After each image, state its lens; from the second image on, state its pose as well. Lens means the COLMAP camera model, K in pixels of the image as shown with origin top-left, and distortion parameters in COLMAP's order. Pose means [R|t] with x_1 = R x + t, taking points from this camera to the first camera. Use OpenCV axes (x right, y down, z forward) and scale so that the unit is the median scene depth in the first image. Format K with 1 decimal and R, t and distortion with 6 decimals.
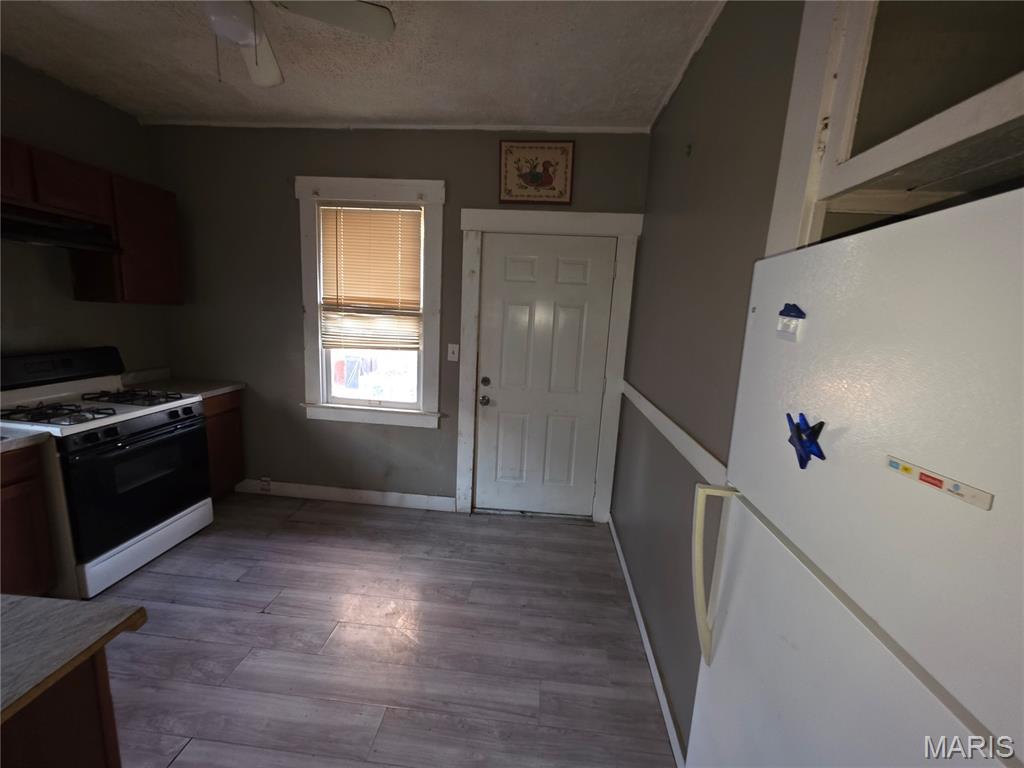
lens RADIAL K [[403.2, 0, 511.0], [0, 403.2, 384.8], [0, 0, 1]] dist [-0.000846, 0.000176]
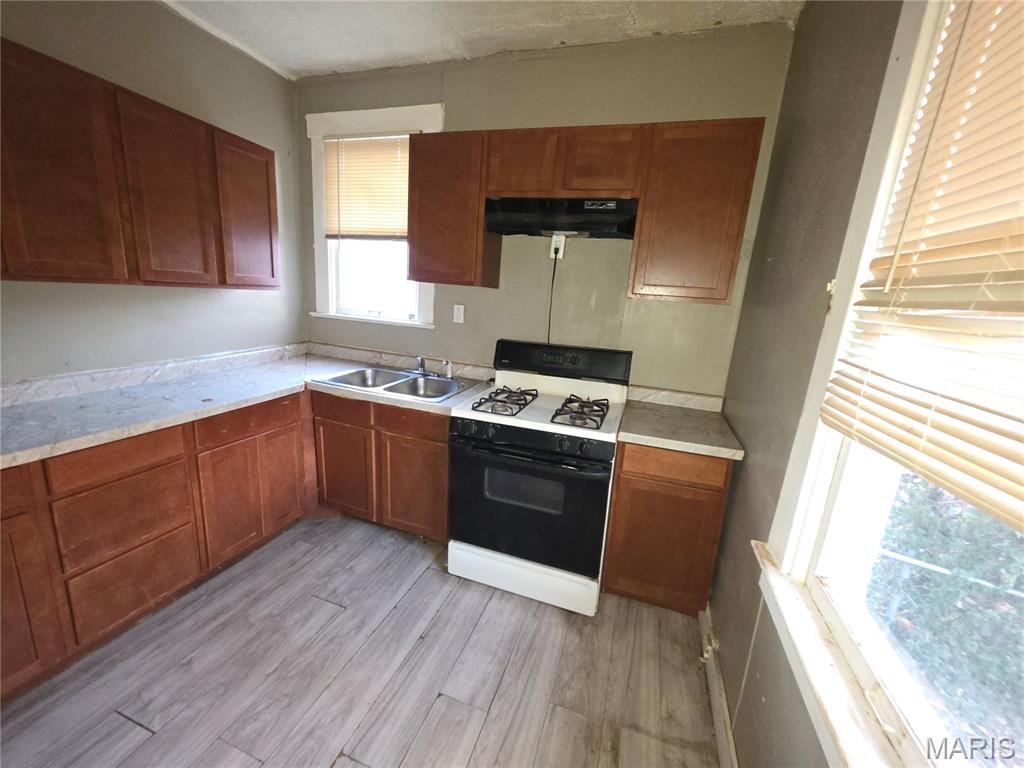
lens RADIAL K [[403.2, 0, 511.0], [0, 403.2, 384.8], [0, 0, 1]] dist [-0.000846, 0.000176]
pose [[-0.235608, 0.149126, -0.960339, -0.149505], [-0.246696, 0.946614, 0.207518, -0.172575], [0.940016, 0.285804, -0.186241, 1.133398]]
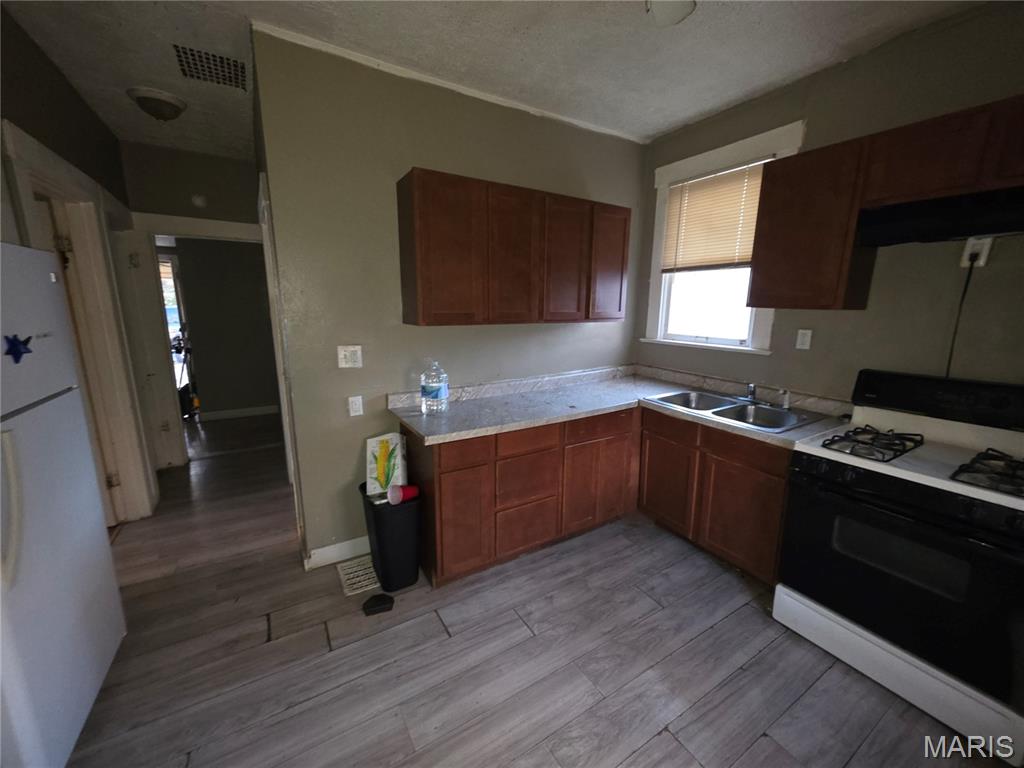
lens RADIAL K [[403.2, 0, 511.0], [0, 403.2, 384.8], [0, 0, 1]] dist [-0.000846, 0.000176]
pose [[-0.808317, 0.061855, -0.585490, -0.007524], [-0.147648, 0.941389, 0.303294, -0.183264], [0.569934, 0.331604, -0.751808, 1.111287]]
